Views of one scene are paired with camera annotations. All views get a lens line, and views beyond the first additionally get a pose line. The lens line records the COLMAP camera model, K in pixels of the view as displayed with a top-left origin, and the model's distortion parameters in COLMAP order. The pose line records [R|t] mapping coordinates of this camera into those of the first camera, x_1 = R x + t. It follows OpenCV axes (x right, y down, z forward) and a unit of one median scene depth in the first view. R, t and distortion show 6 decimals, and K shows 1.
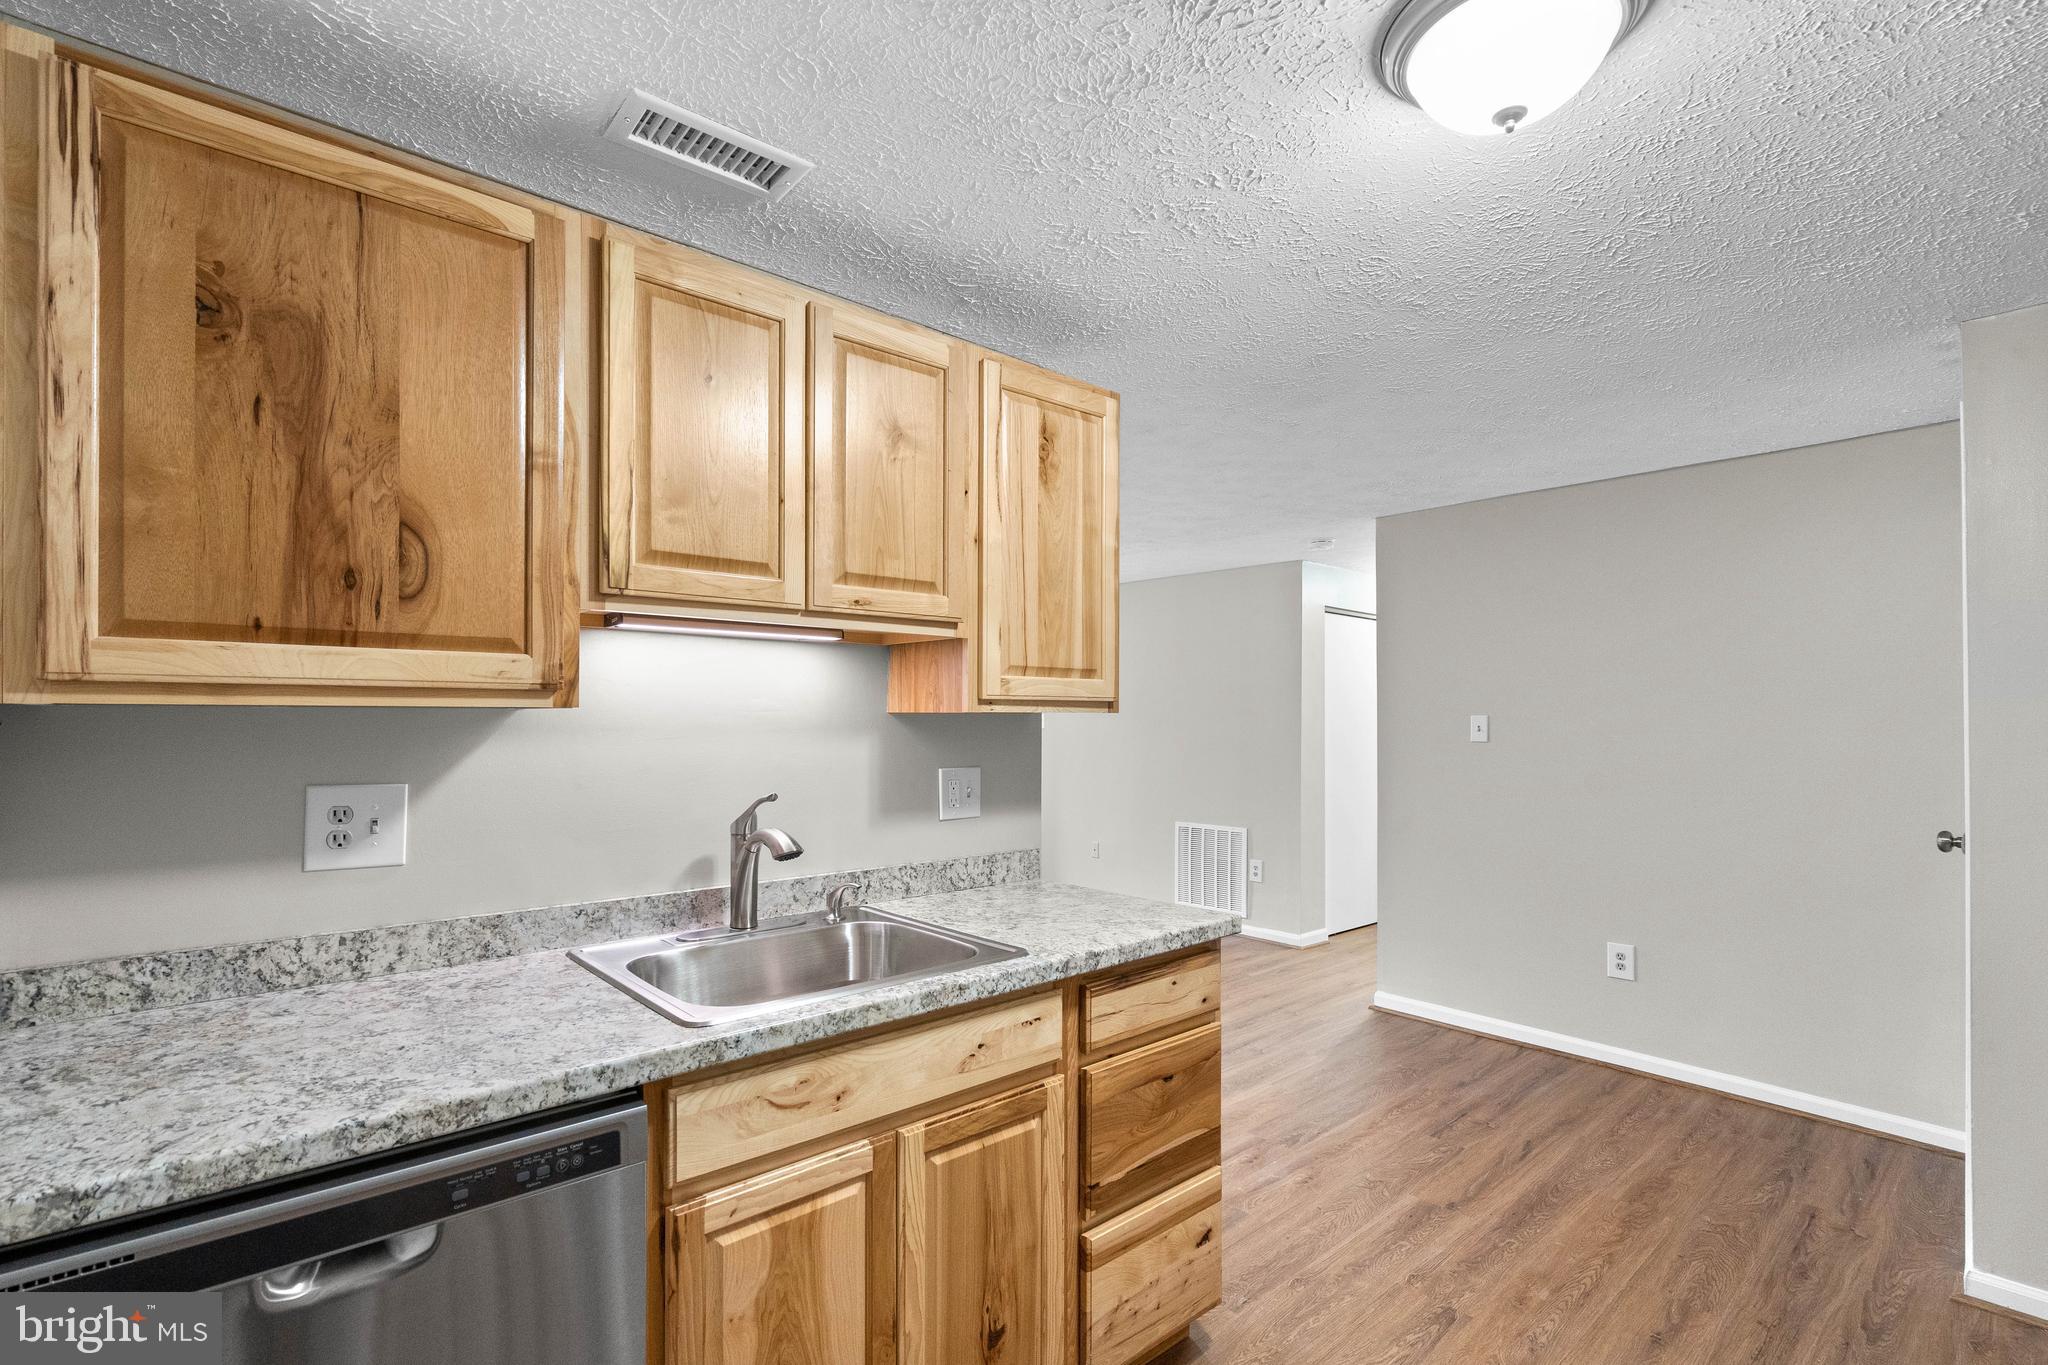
lens RADIAL K [[945.5, 0, 1002.9], [0, 945.5, 716.4], [0, 0, 1]] dist [-0.005187, -0.000246]
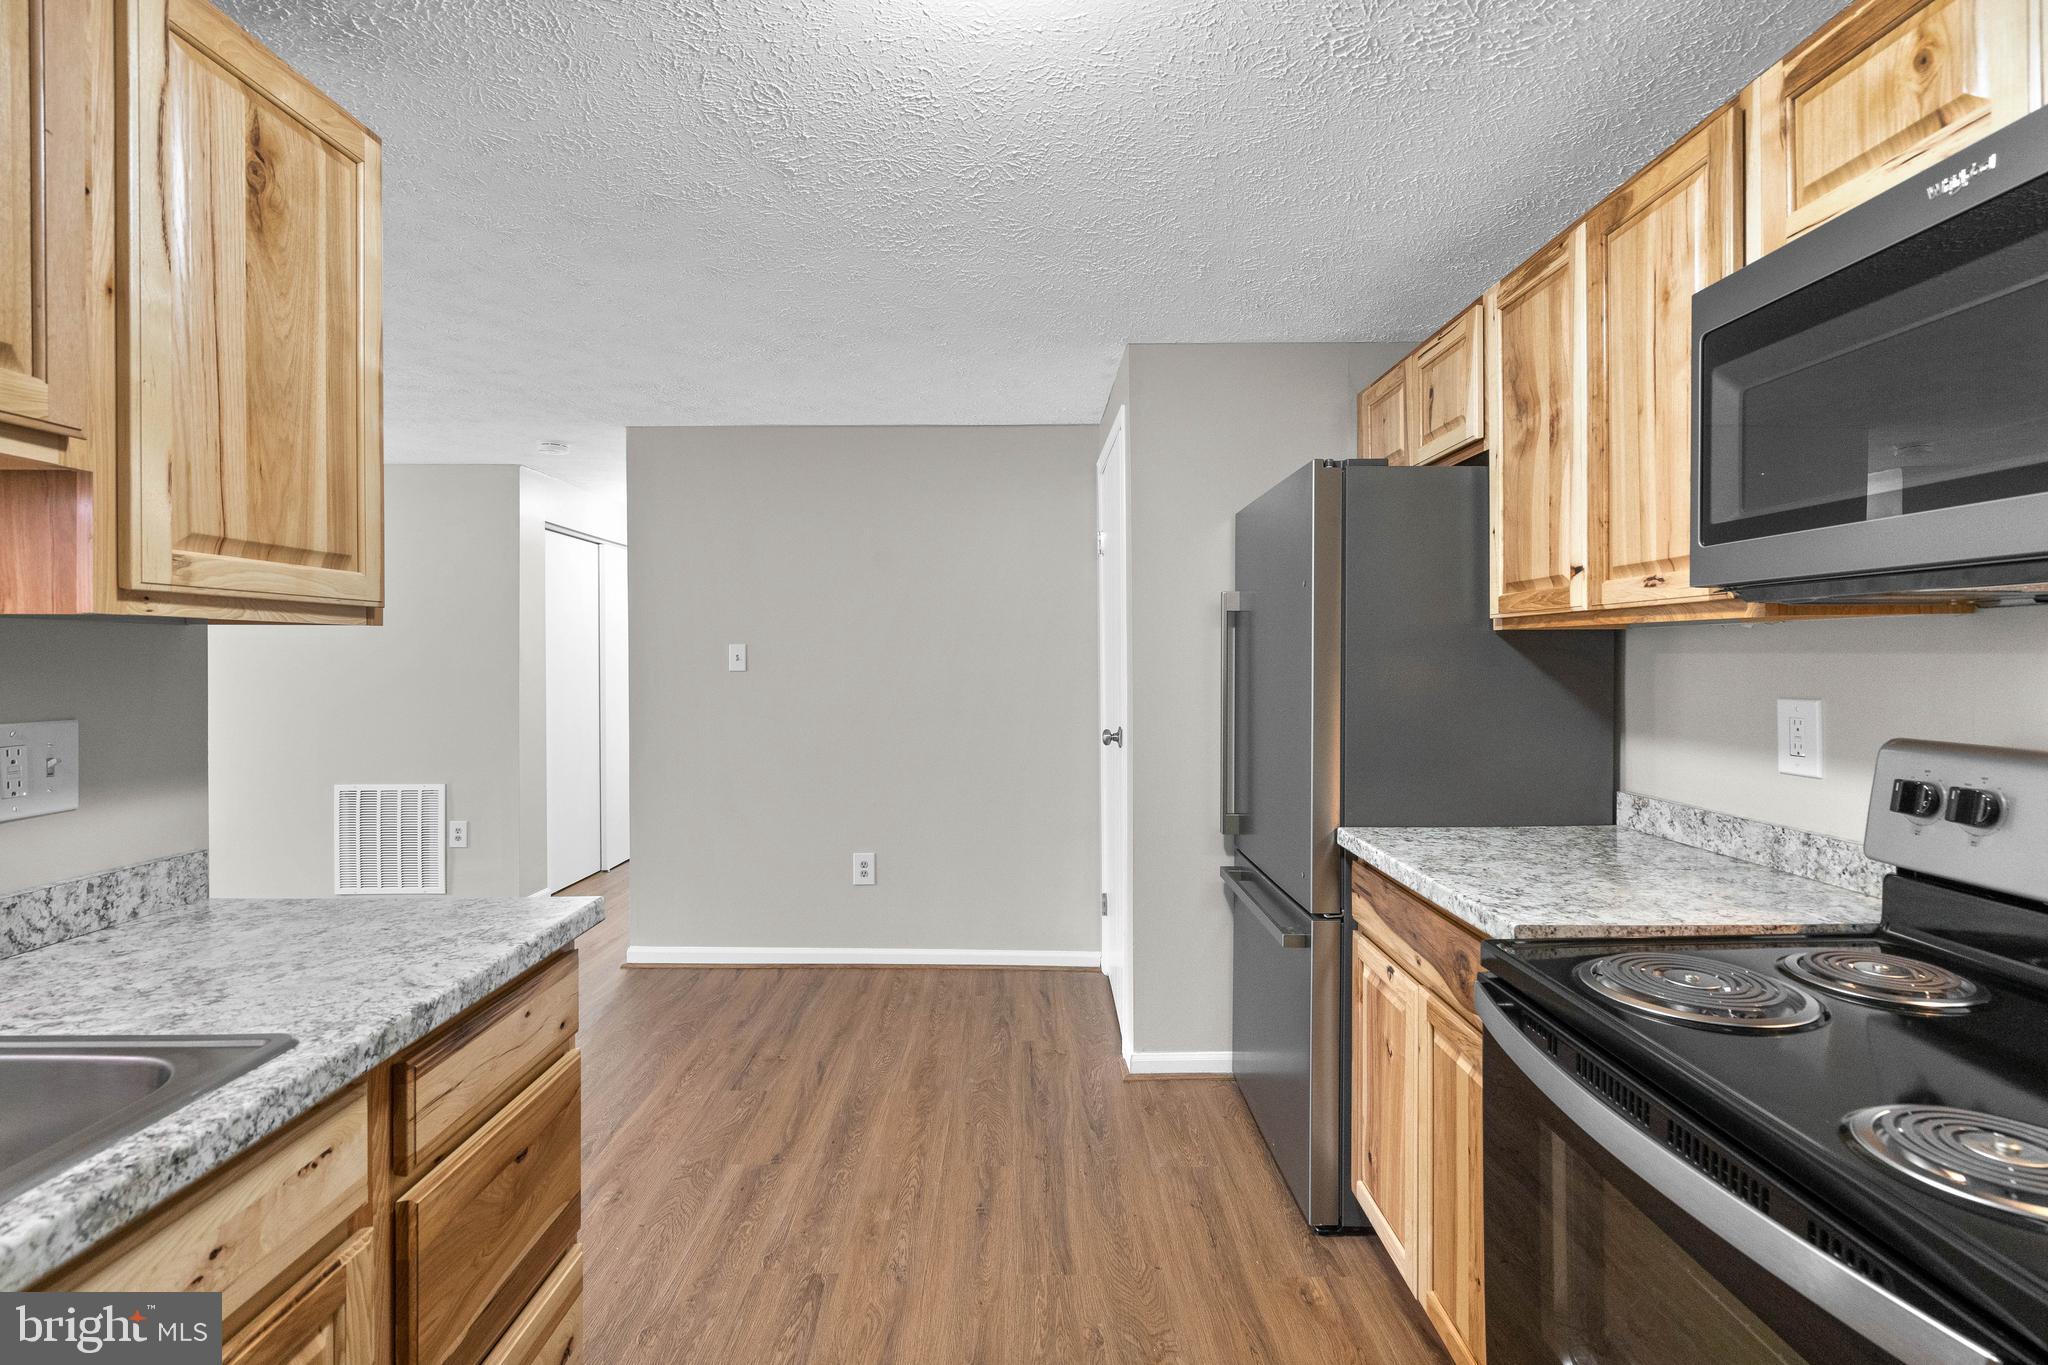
lens RADIAL K [[945.5, 0, 1028.6], [0, 945.5, 664.0], [0, 0, 1]] dist [-0.005187, -0.000246]
pose [[0.646858, -0.008472, 0.762564, -0.094481], [-0.000593, 0.999932, 0.011613, 0.016337], [-0.762611, -0.007964, 0.646809, 0.251693]]
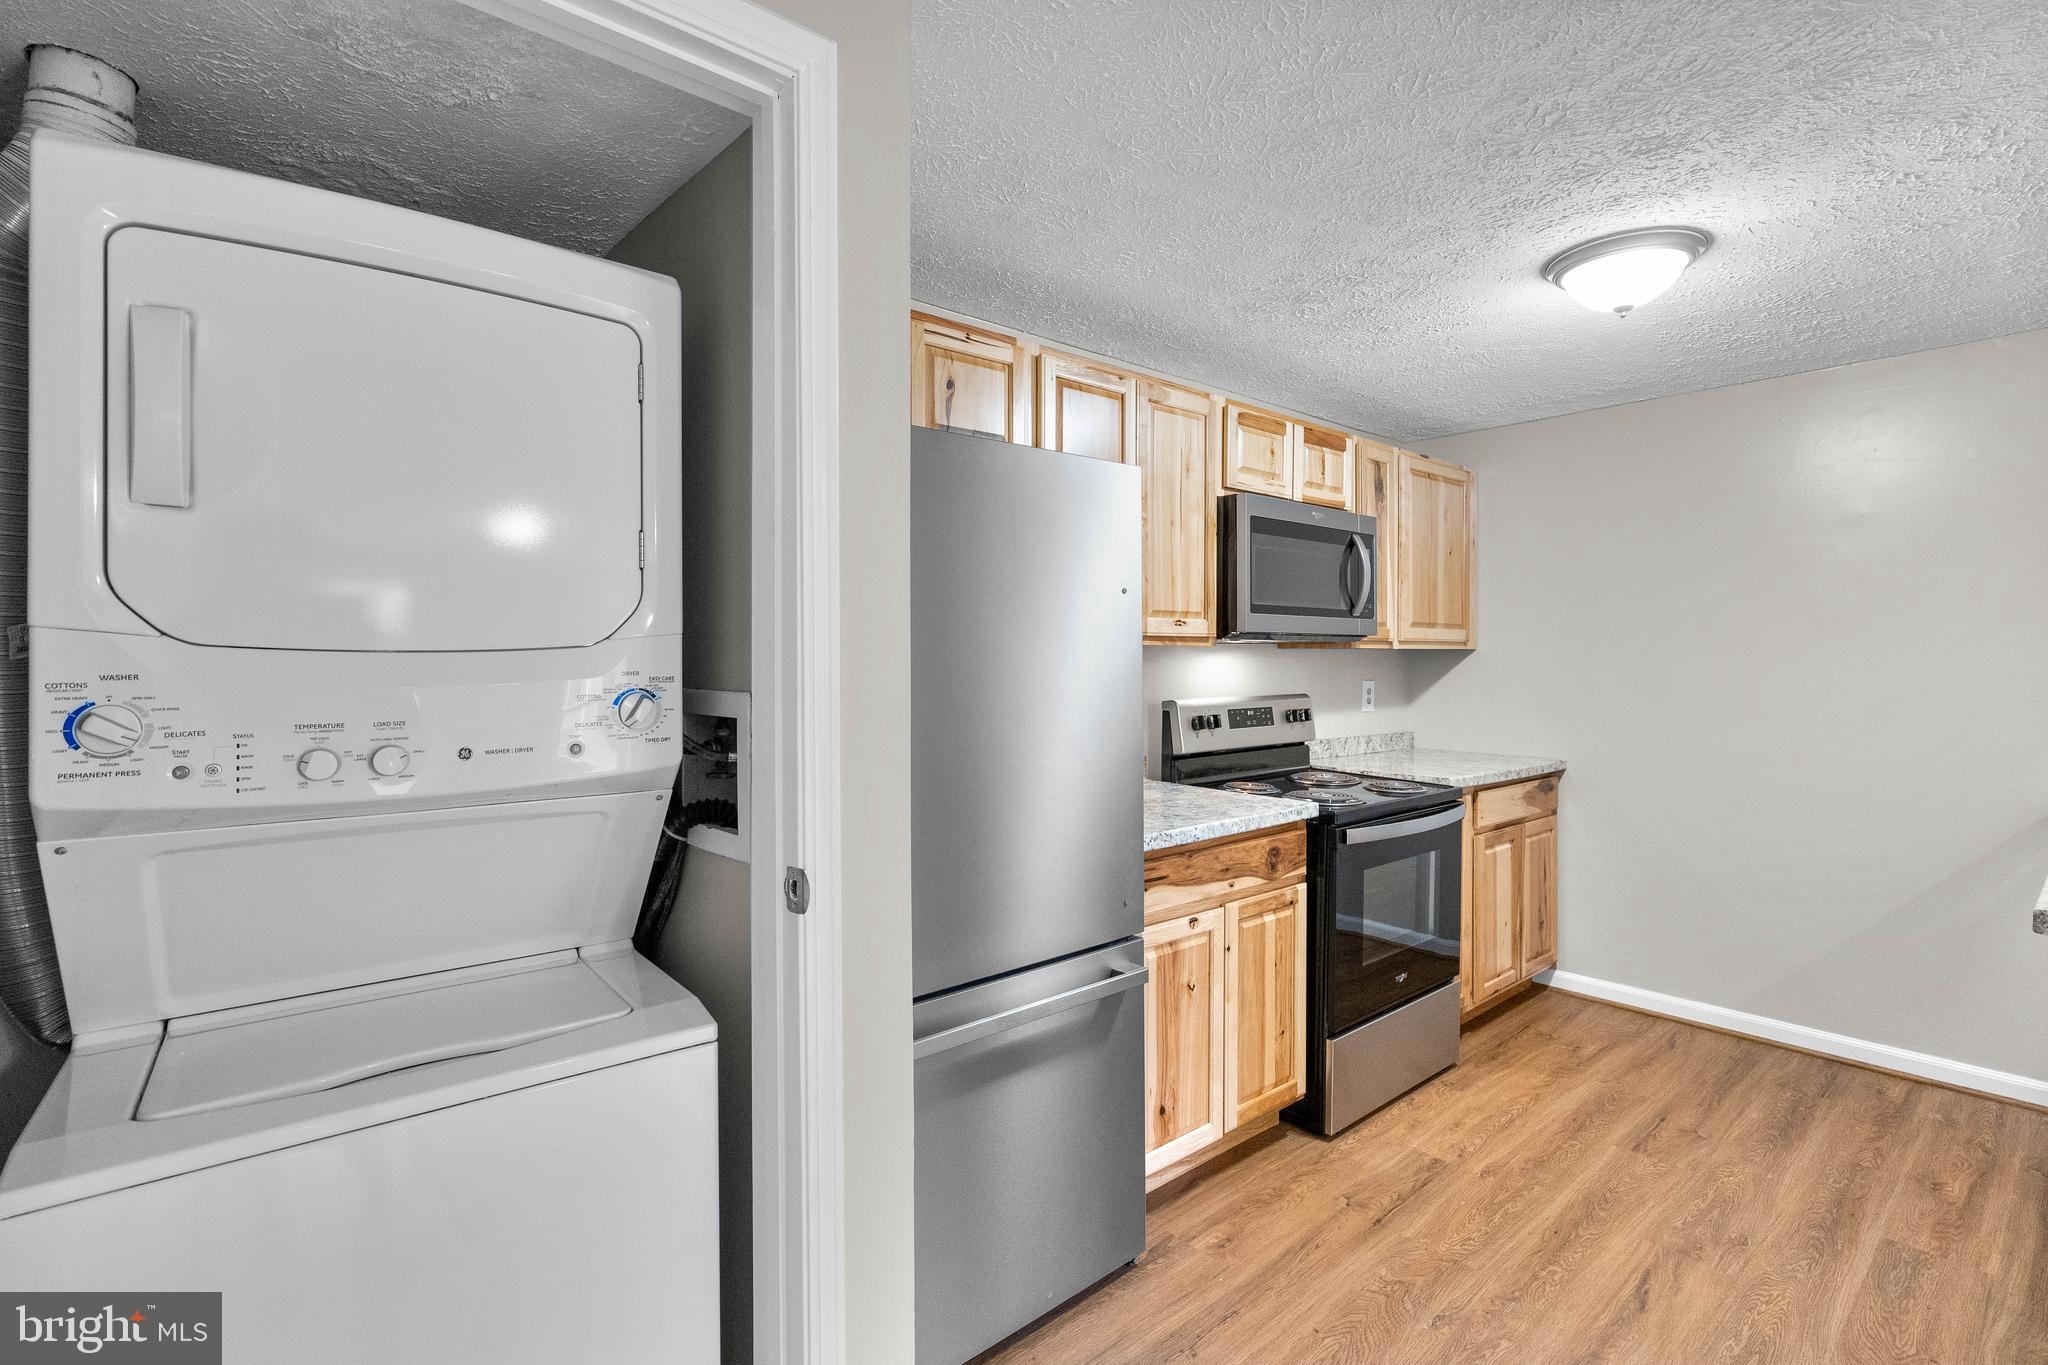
lens RADIAL K [[945.5, 0, 1005.6], [0, 945.5, 664.5], [0, 0, 1]] dist [-0.005187, -0.000246]
pose [[-0.999989, -0.000234, 0.004632, 1.015192], [-0.000222, 0.999997, 0.002460, 0.014280], [-0.004633, 0.002459, -0.999986, 1.665062]]
